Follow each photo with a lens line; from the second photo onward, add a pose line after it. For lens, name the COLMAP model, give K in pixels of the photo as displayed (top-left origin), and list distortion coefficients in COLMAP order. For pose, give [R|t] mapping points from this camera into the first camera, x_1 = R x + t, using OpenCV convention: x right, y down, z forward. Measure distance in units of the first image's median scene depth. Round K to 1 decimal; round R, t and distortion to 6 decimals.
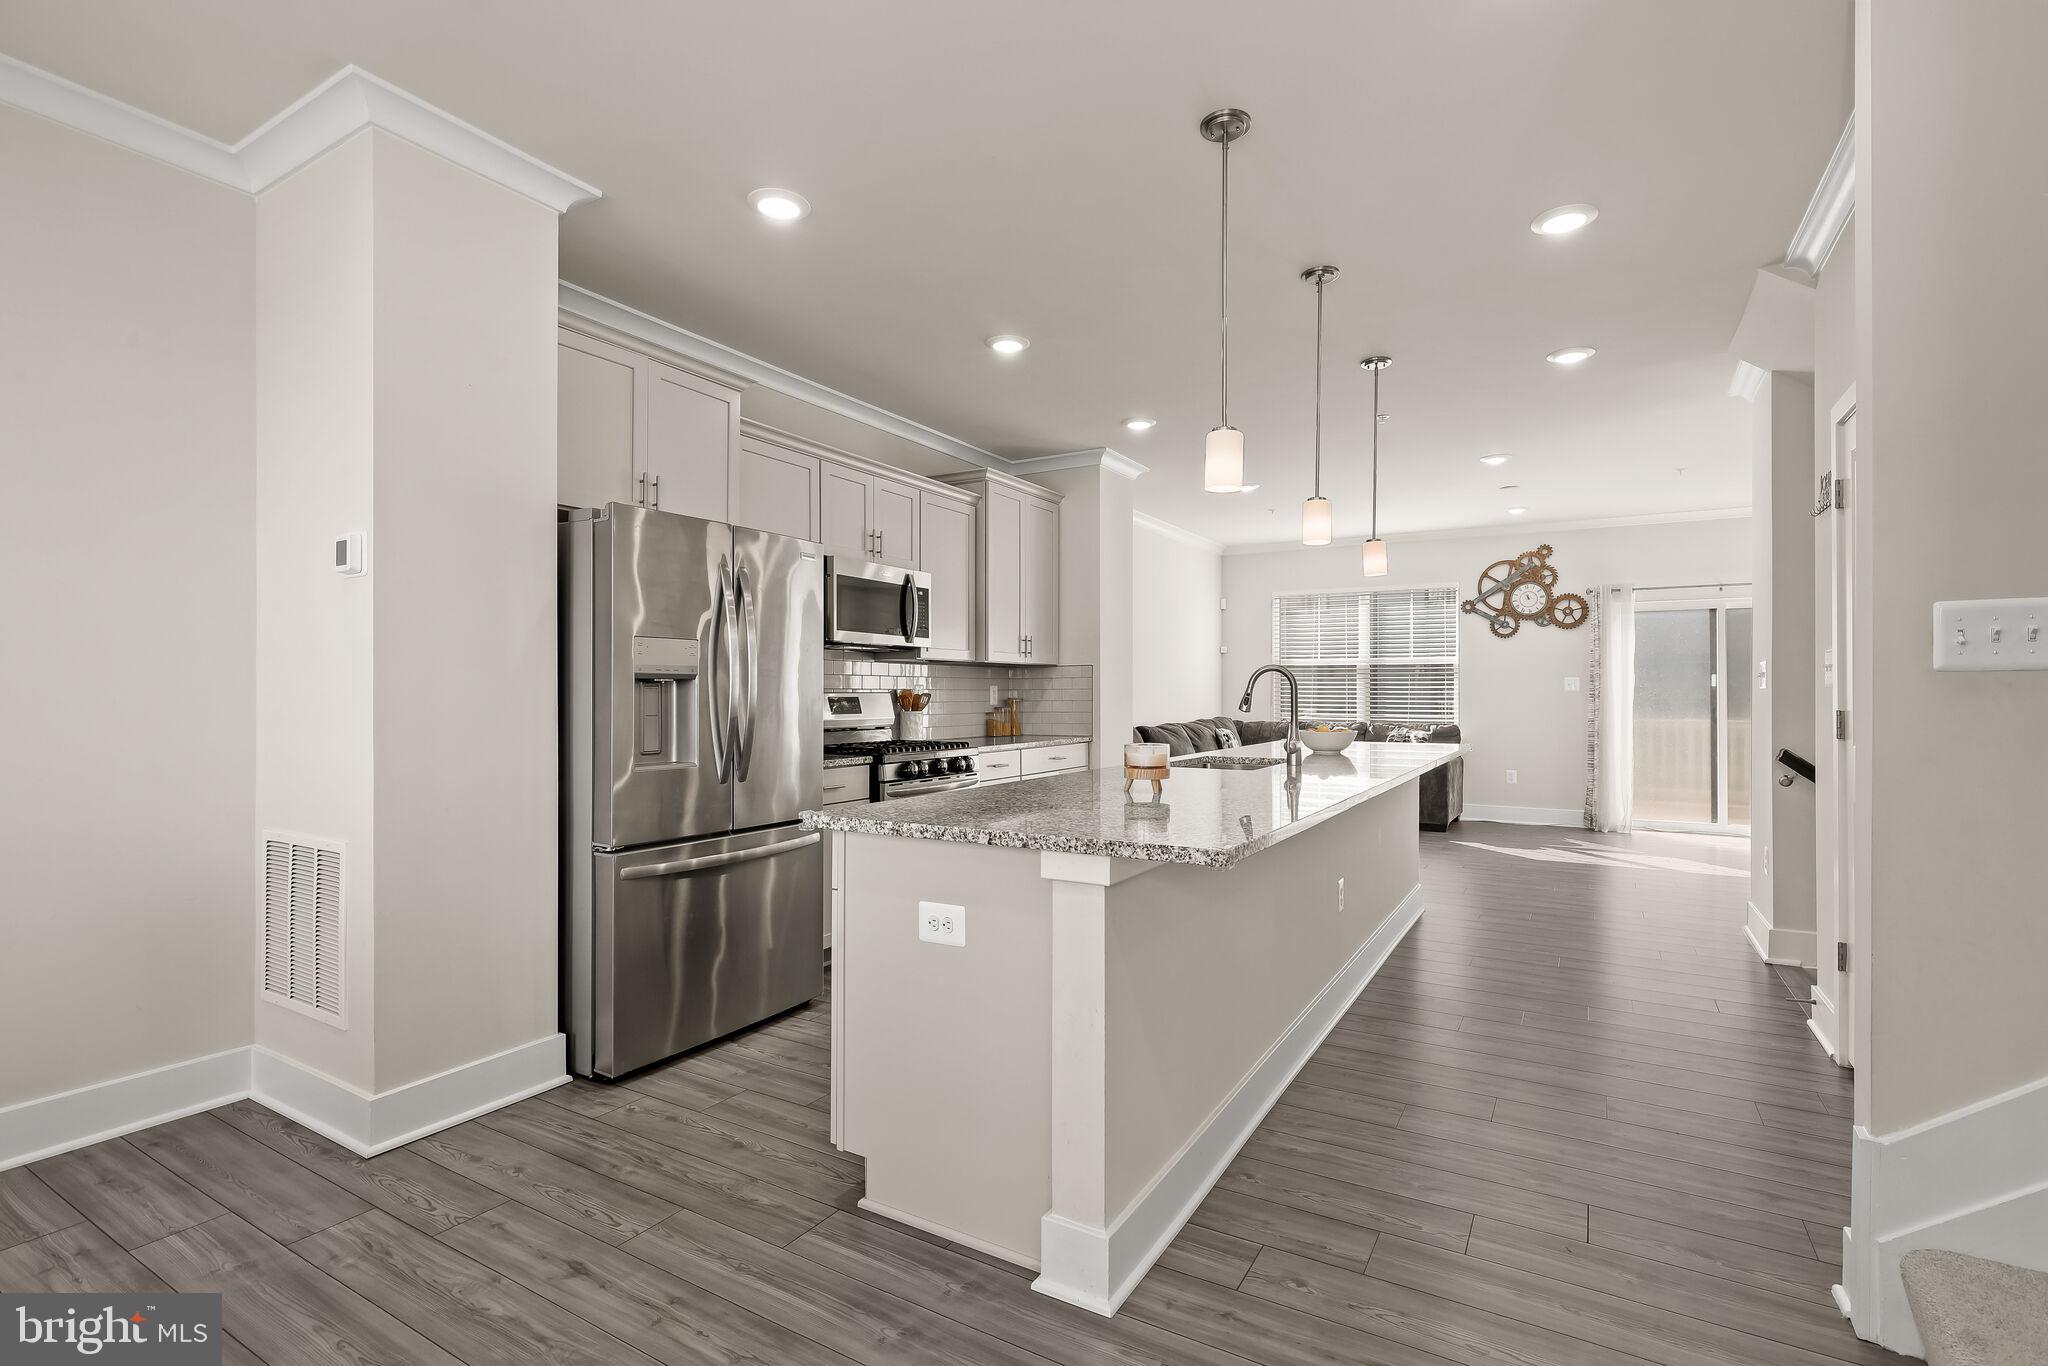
lens RADIAL K [[939.2, 0, 1027.9], [0, 939.2, 689.2], [0, 0, 1]] dist [-0.004496, 0.001963]
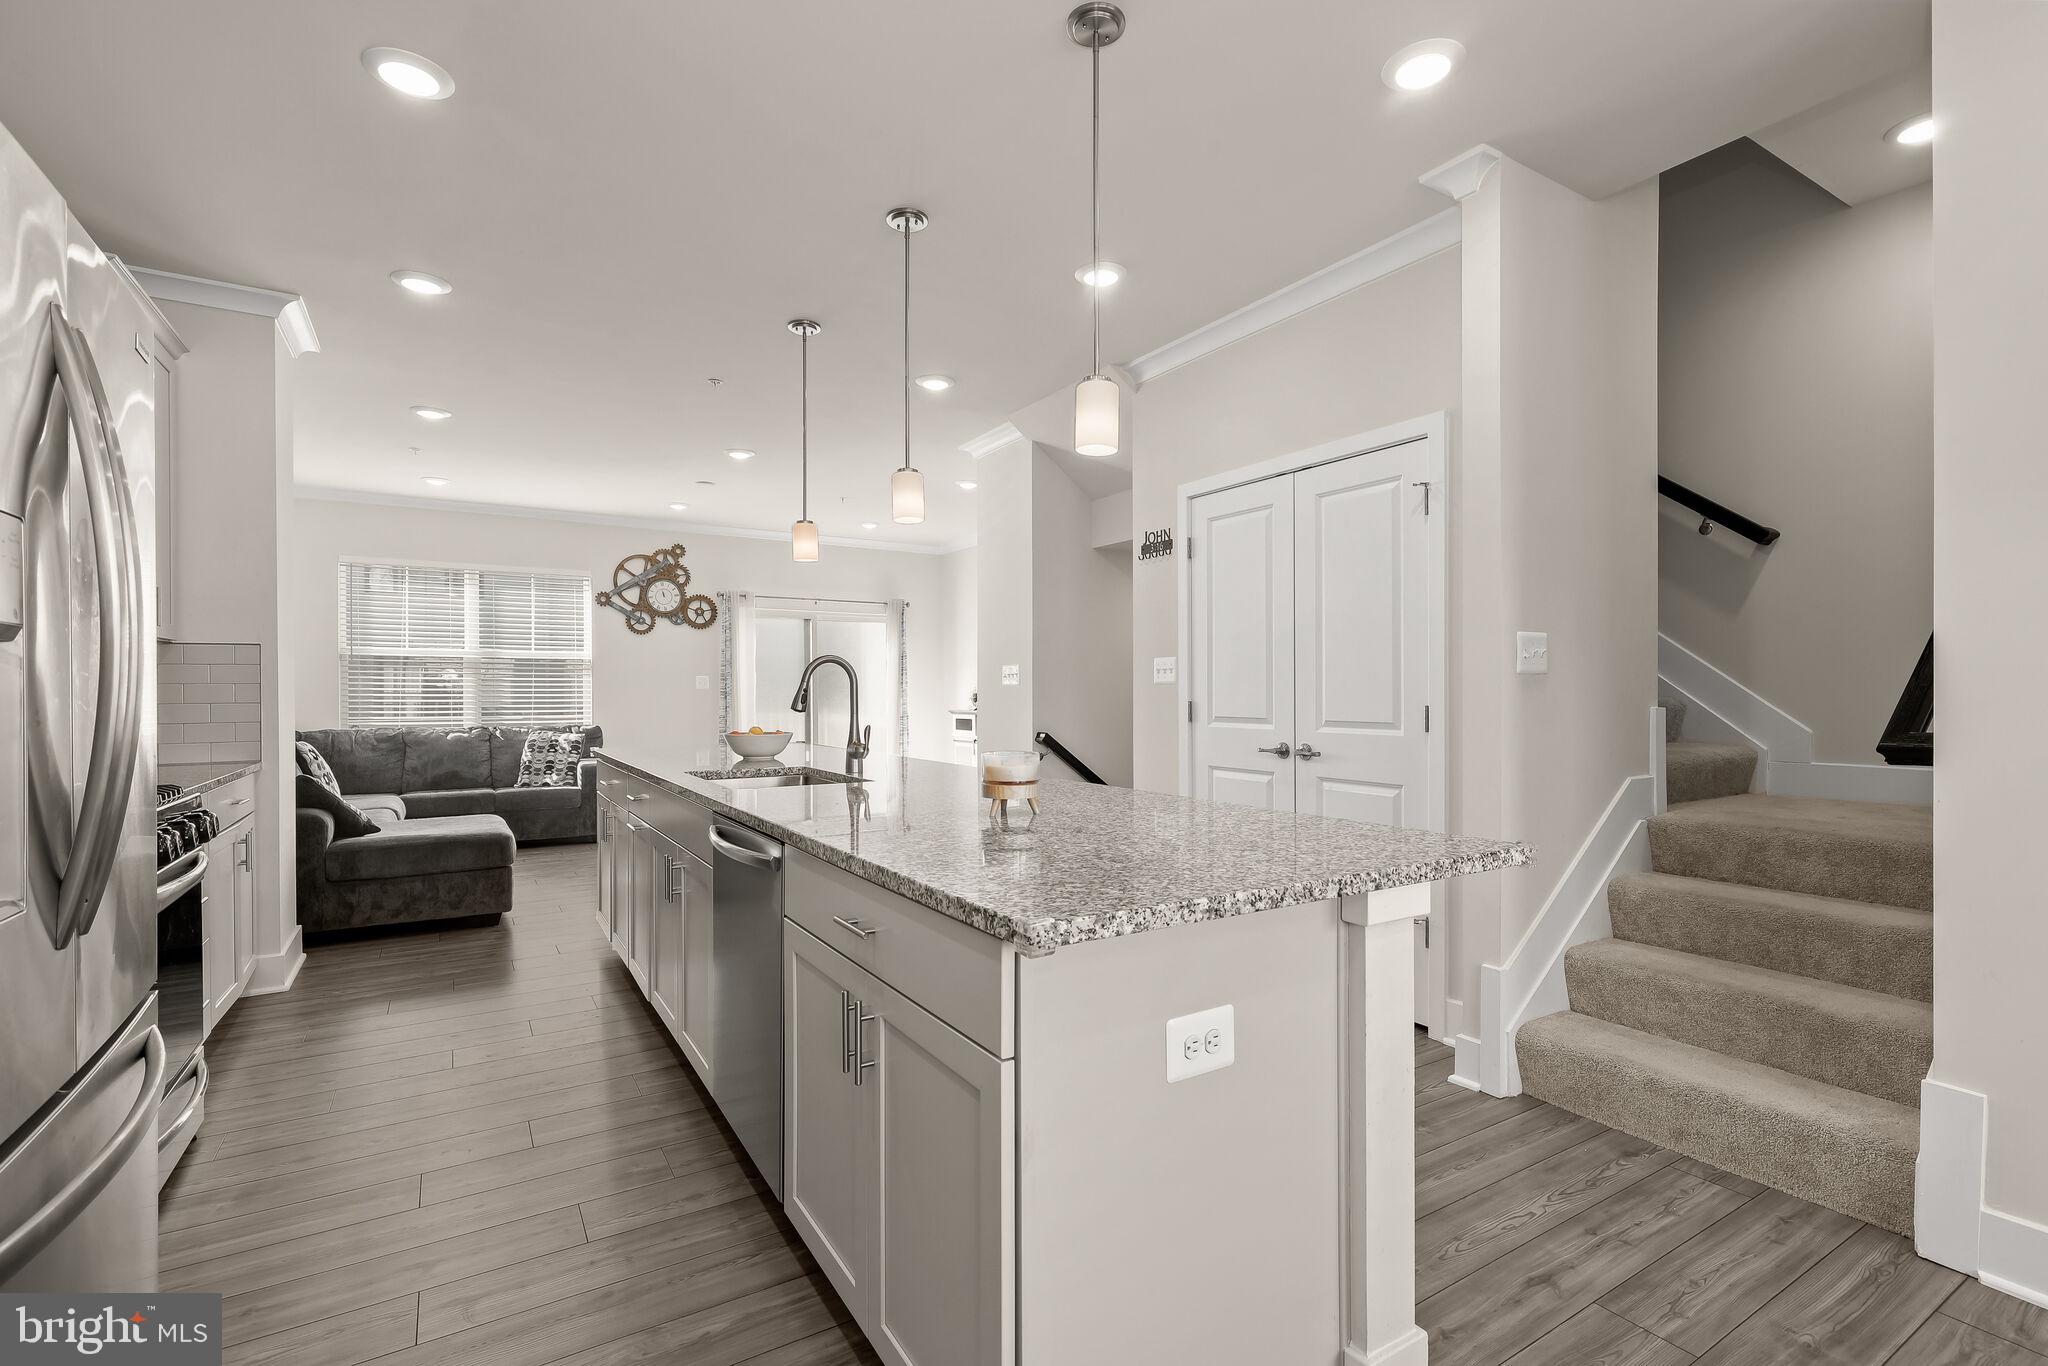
lens RADIAL K [[939.2, 0, 1033.4], [0, 939.2, 691.5], [0, 0, 1]] dist [-0.004496, 0.001963]
pose [[0.459294, -0.000470, 0.888284, -0.439551], [-0.002175, 0.999996, 0.001654, 0.005861], [-0.888282, -0.002692, 0.459291, 0.499223]]
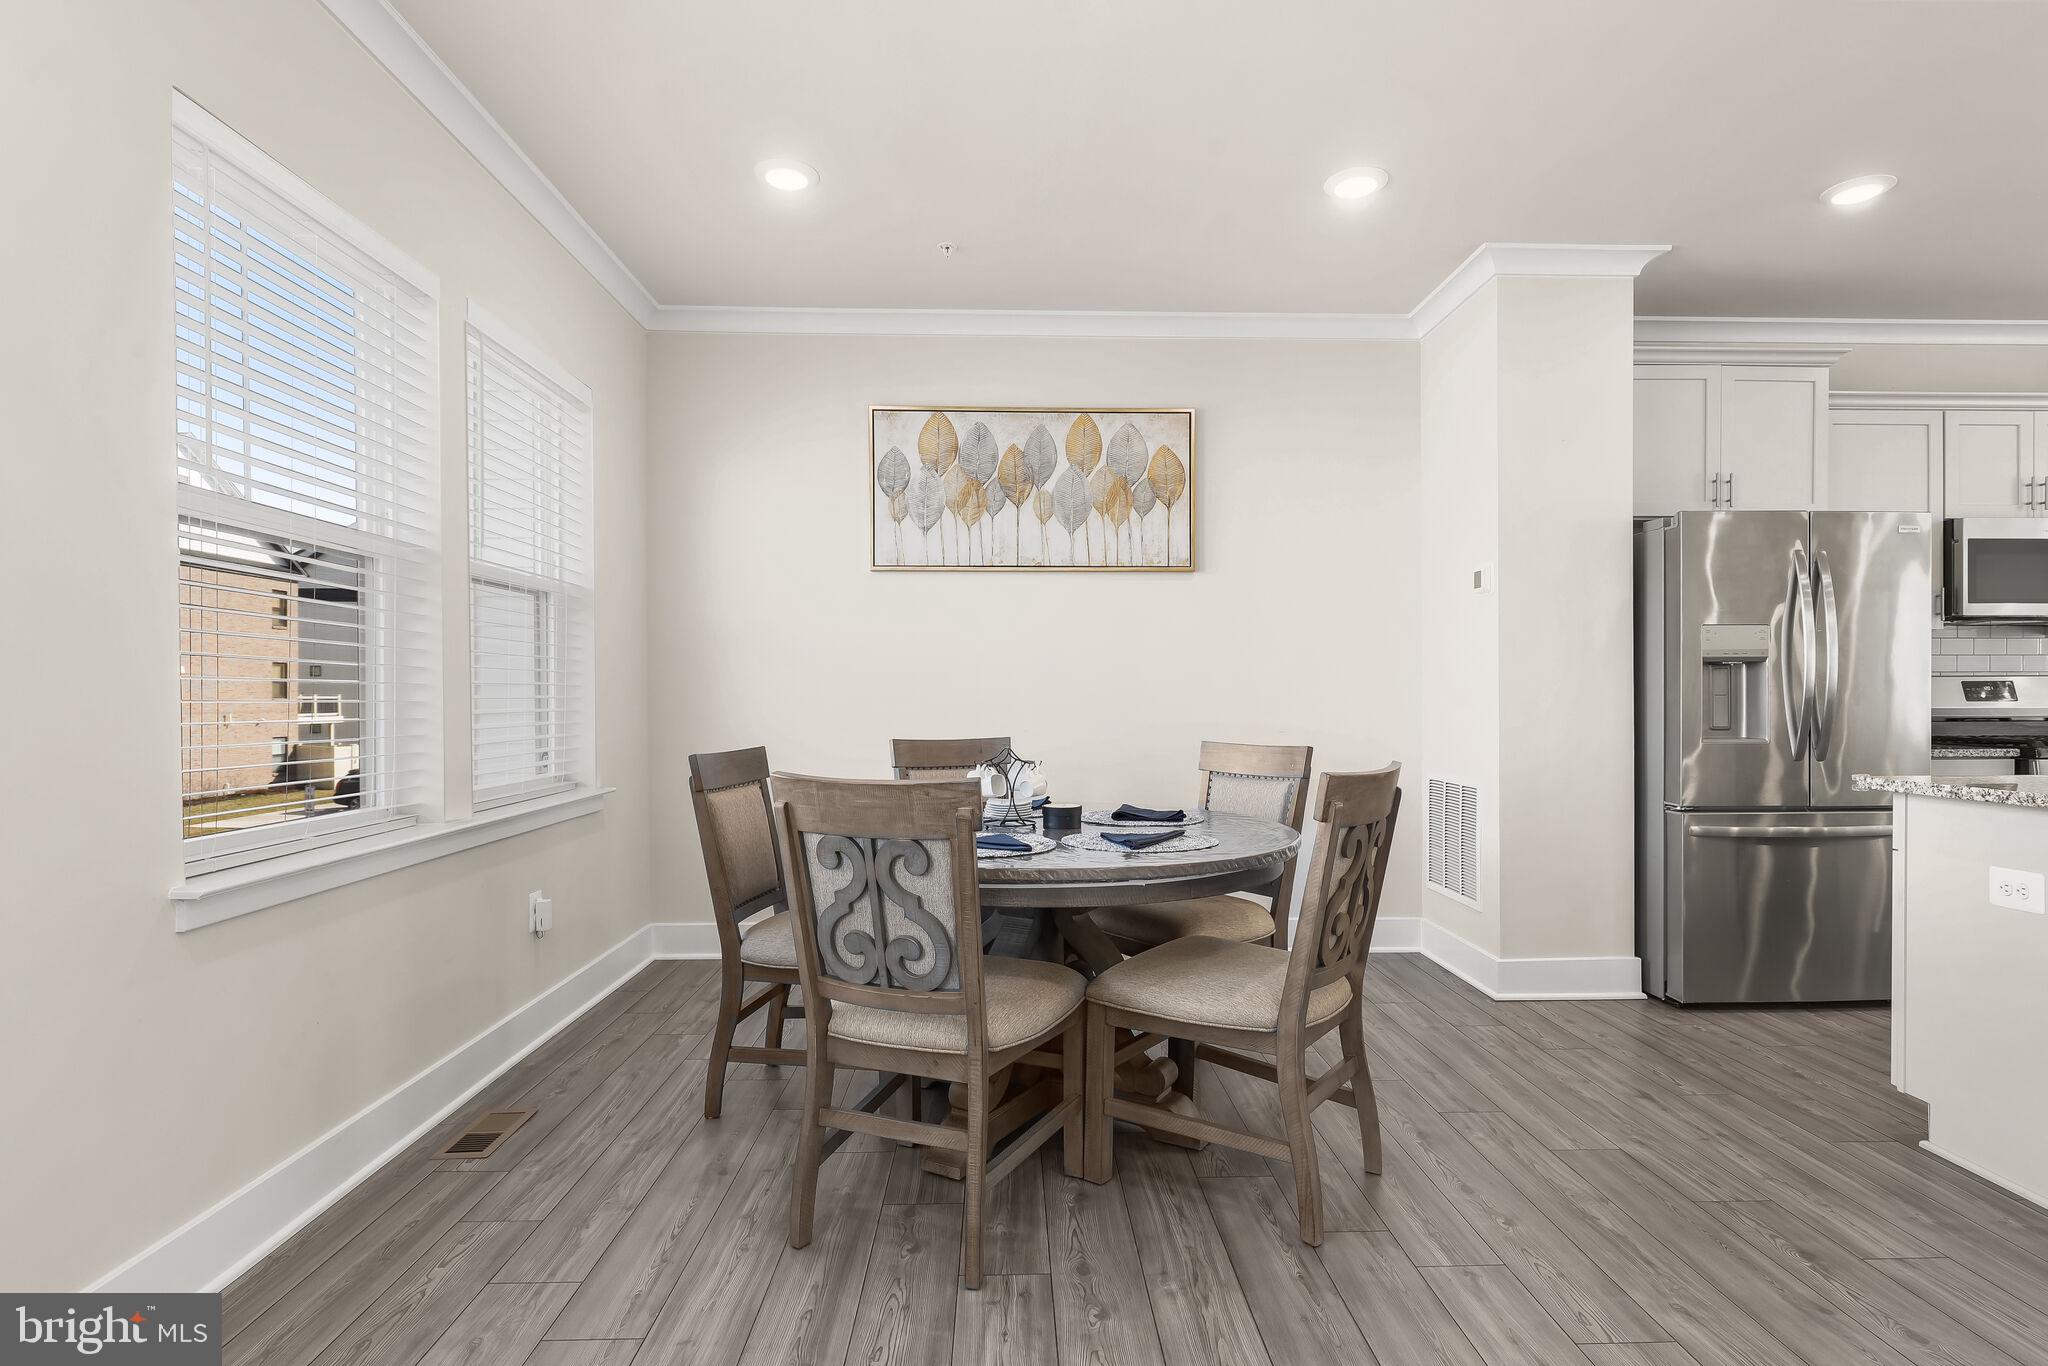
lens RADIAL K [[1028.2, 0, 1042.6], [0, 1028.2, 700.3], [0, 0, 1]] dist [0.001664, -0.001373]
pose [[0.544758, 0.003130, -0.838588, 0.166706], [0.007873, 0.999930, 0.008846, 0.015385], [0.838557, -0.011421, 0.544695, -0.307500]]
